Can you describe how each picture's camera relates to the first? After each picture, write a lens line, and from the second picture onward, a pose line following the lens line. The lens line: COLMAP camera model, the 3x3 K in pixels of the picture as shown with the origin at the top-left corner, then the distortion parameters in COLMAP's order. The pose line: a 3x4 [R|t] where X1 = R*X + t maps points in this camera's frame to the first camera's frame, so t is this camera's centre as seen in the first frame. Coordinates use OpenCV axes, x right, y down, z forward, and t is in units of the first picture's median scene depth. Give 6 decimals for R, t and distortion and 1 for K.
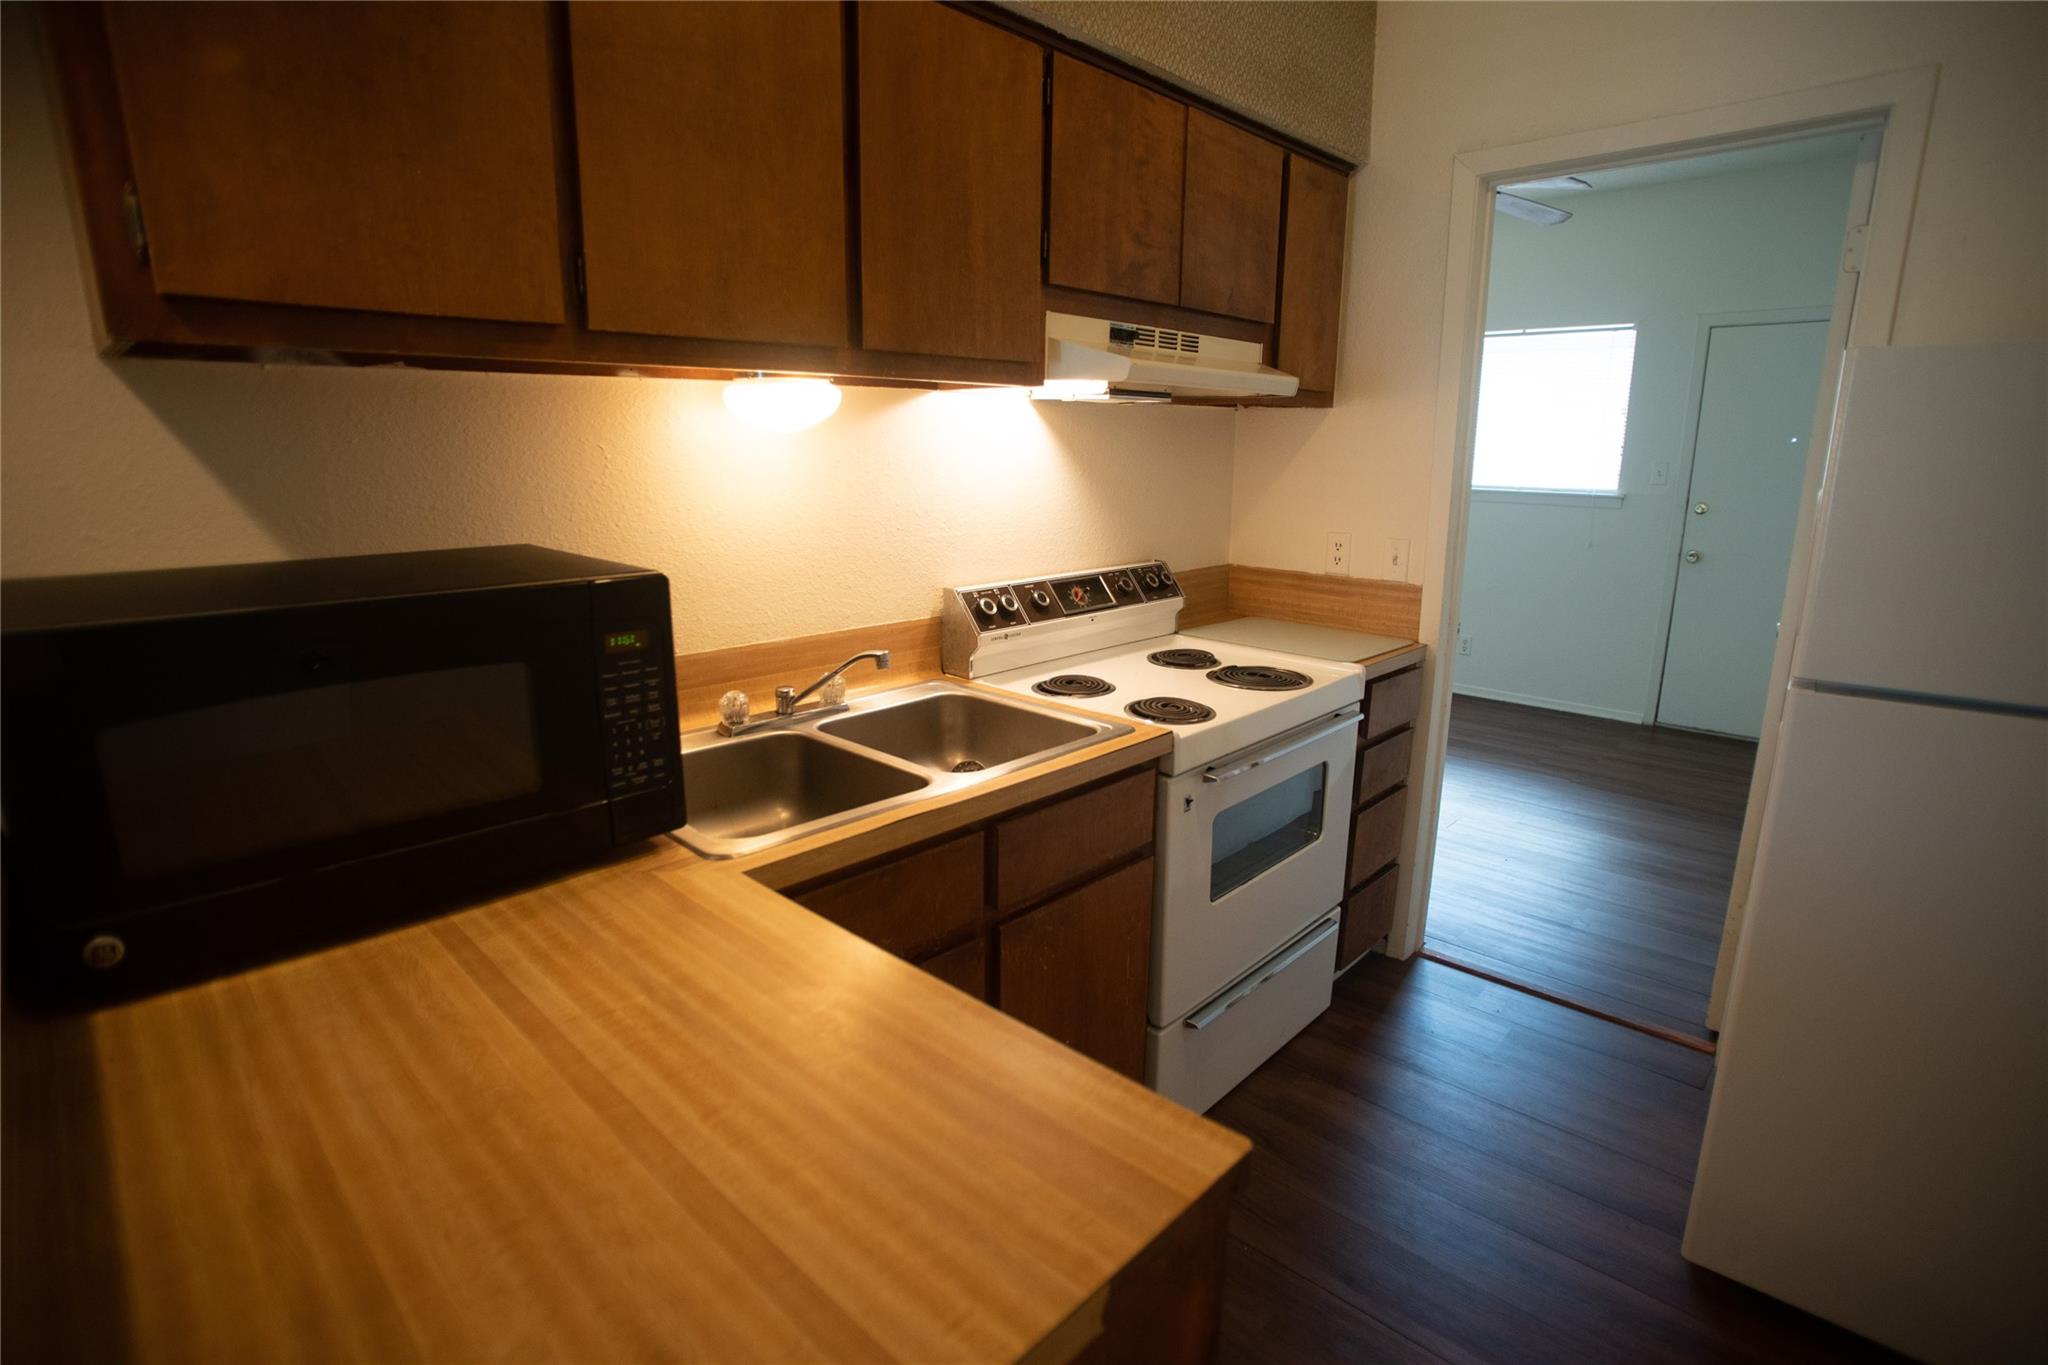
lens RADIAL K [[990.1, 0, 1024.0], [0, 990.1, 682.5], [0, 0, 1]] dist [-0.084305, 0.034591]
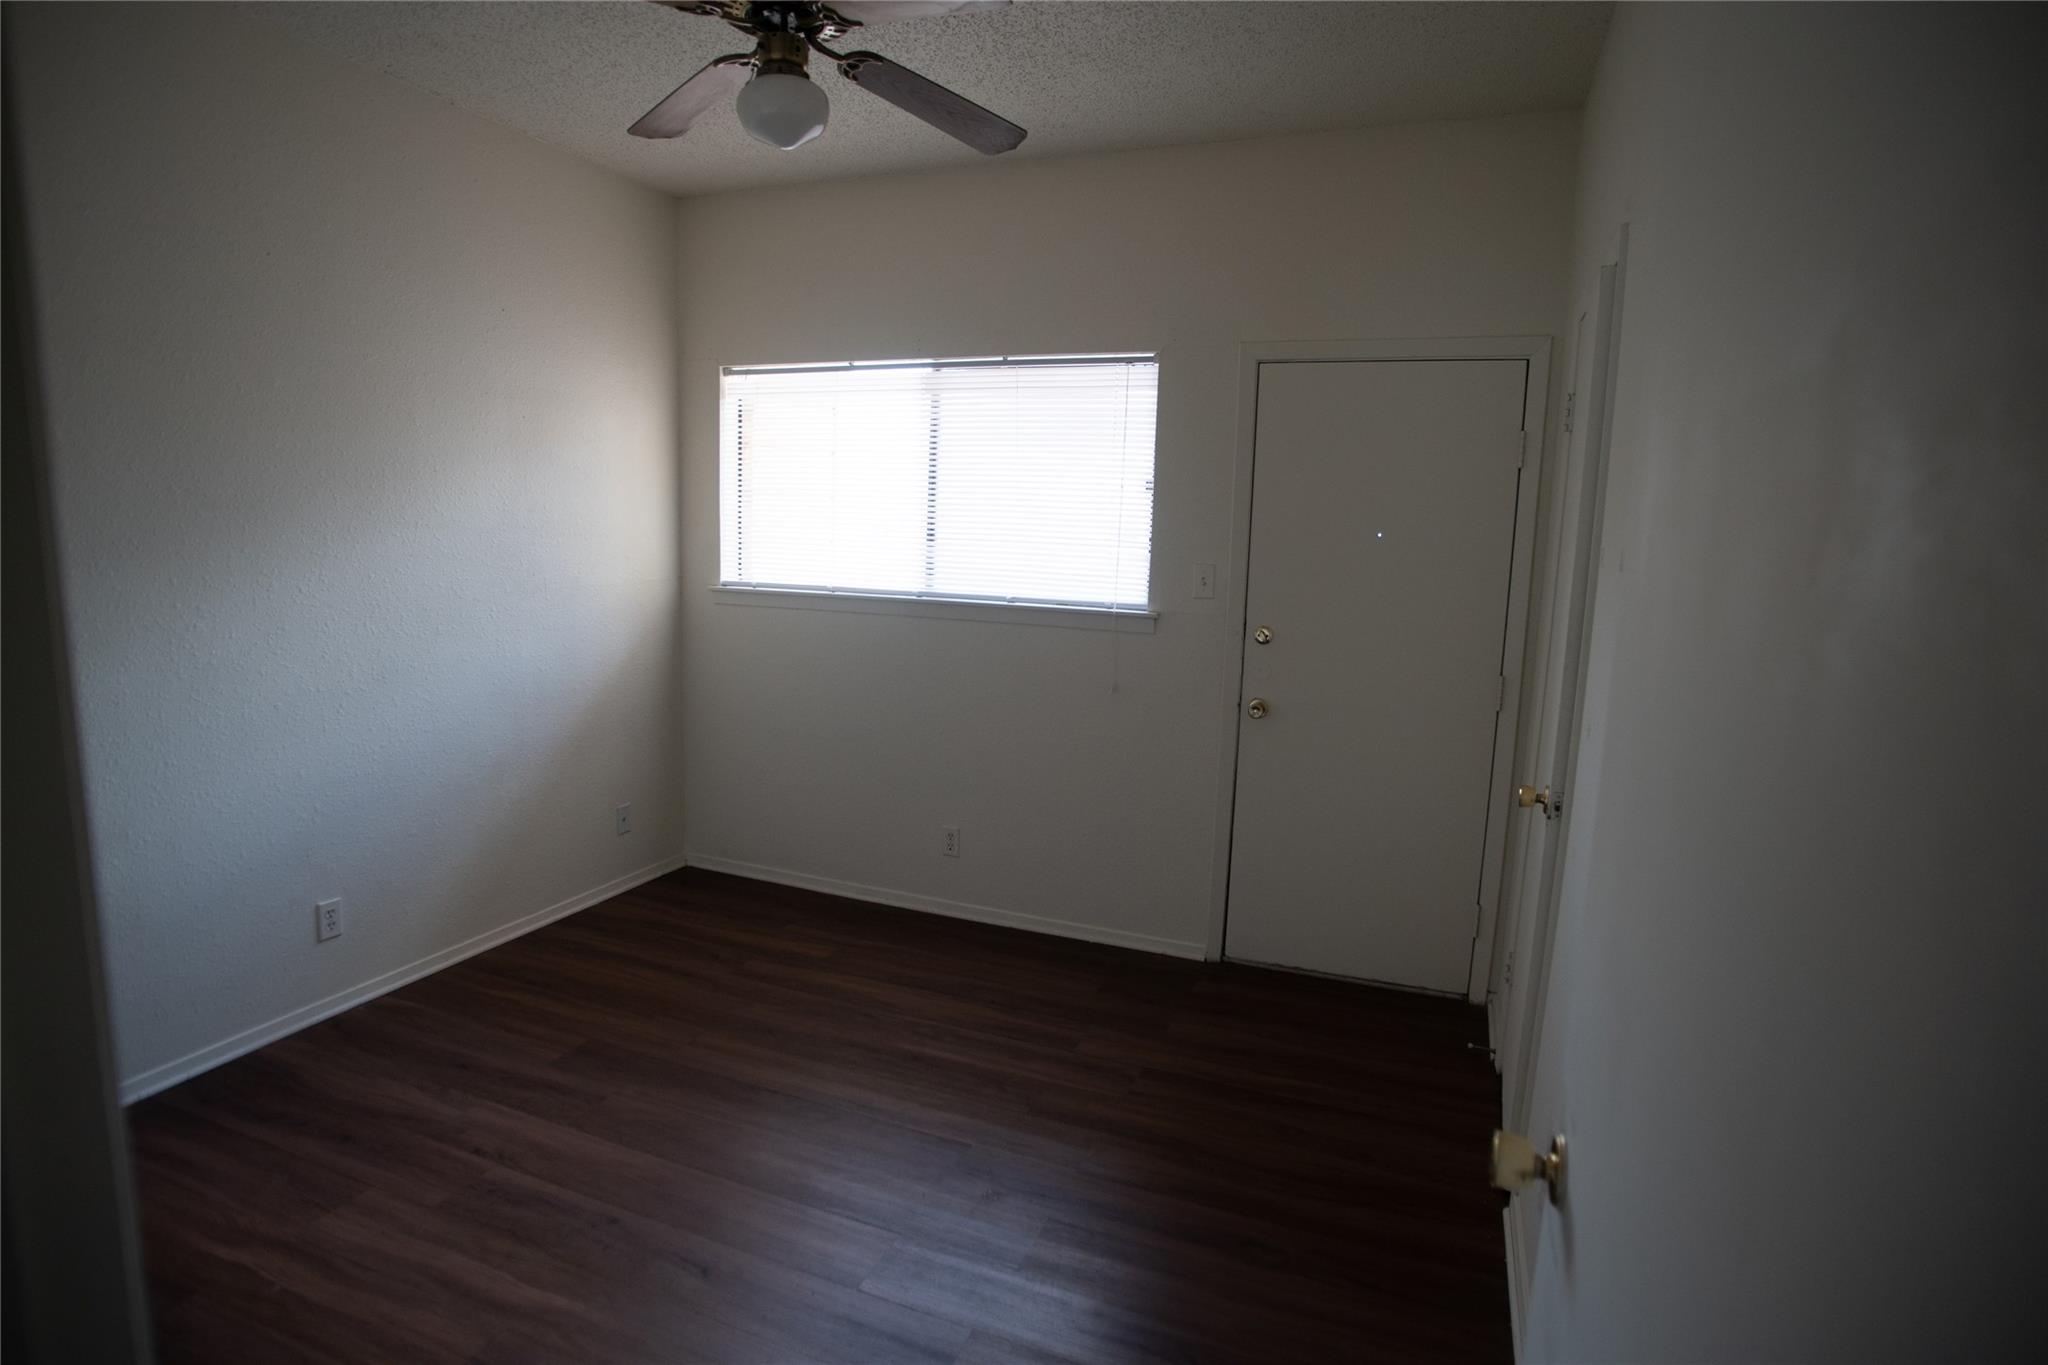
lens RADIAL K [[989.4, 0, 1024.4], [0, 989.4, 692.2], [0, 0, 1]] dist [-0.079506, 0.000000]
pose [[0.920238, -0.025654, 0.390517, 0.609537], [0.060042, 0.995291, -0.076103, -0.208772], [-0.386725, 0.093480, 0.917445, 0.930372]]
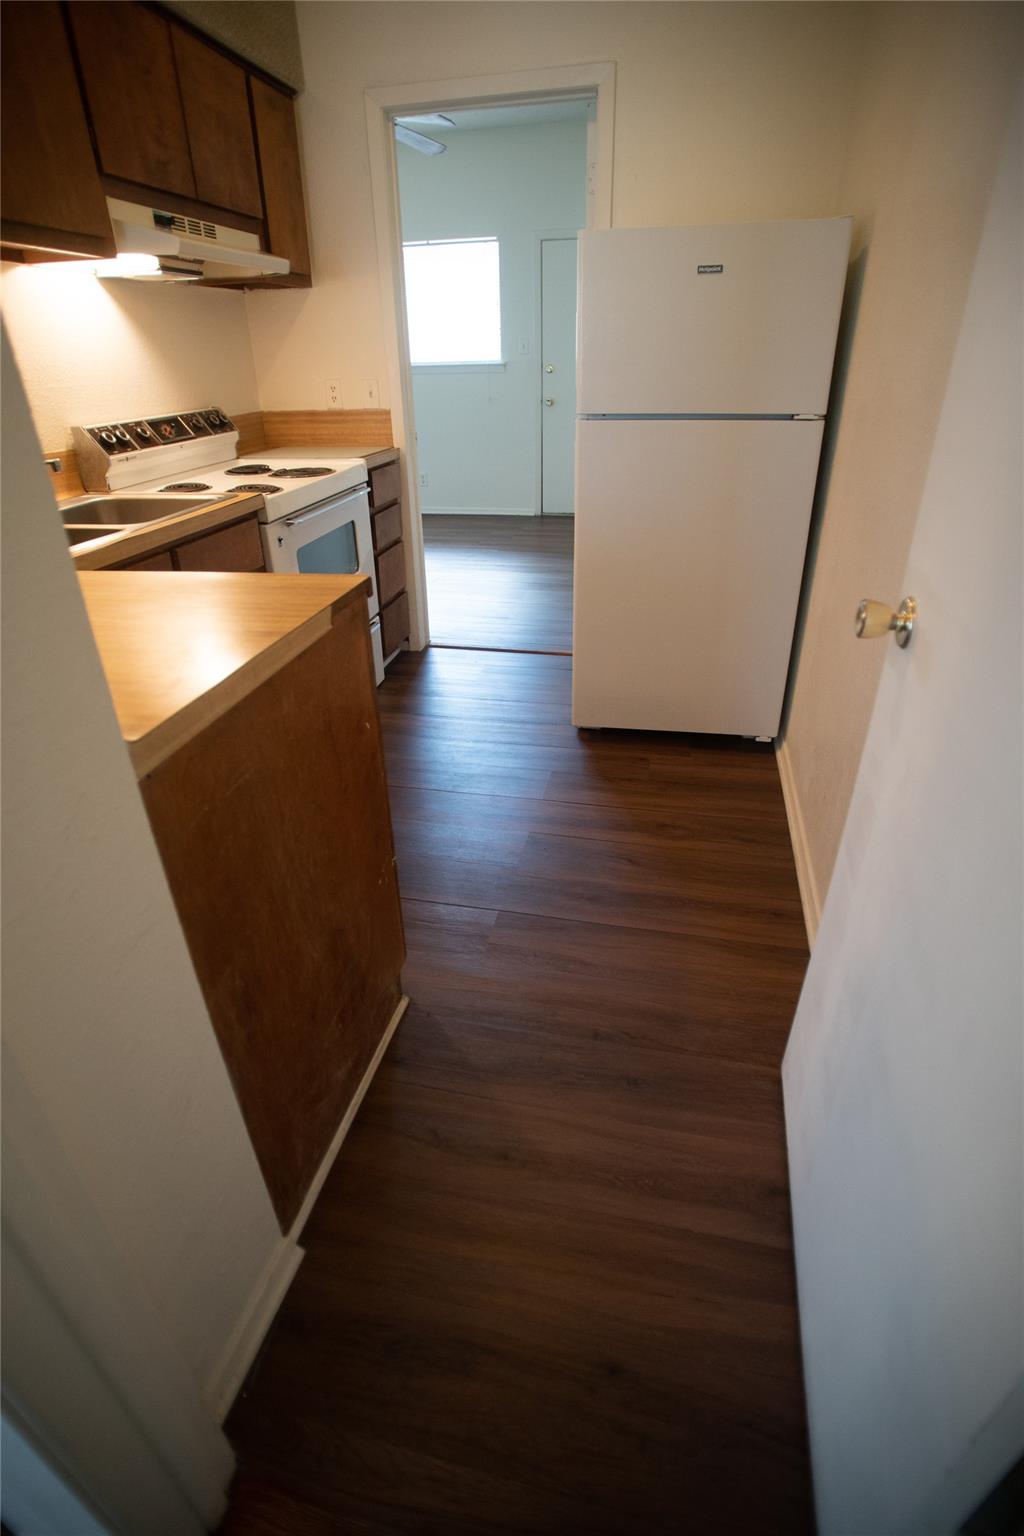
lens RADIAL K [[742.6, 0, 502.1], [0, 742.6, 767.9], [0, 0, 1]] dist [-0.084305, 0.034591]
pose [[0.860008, -0.270530, 0.432666, -0.110858], [0.140740, 0.940763, 0.308477, 0.117325], [-0.490488, -0.204399, 0.847138, -0.222737]]
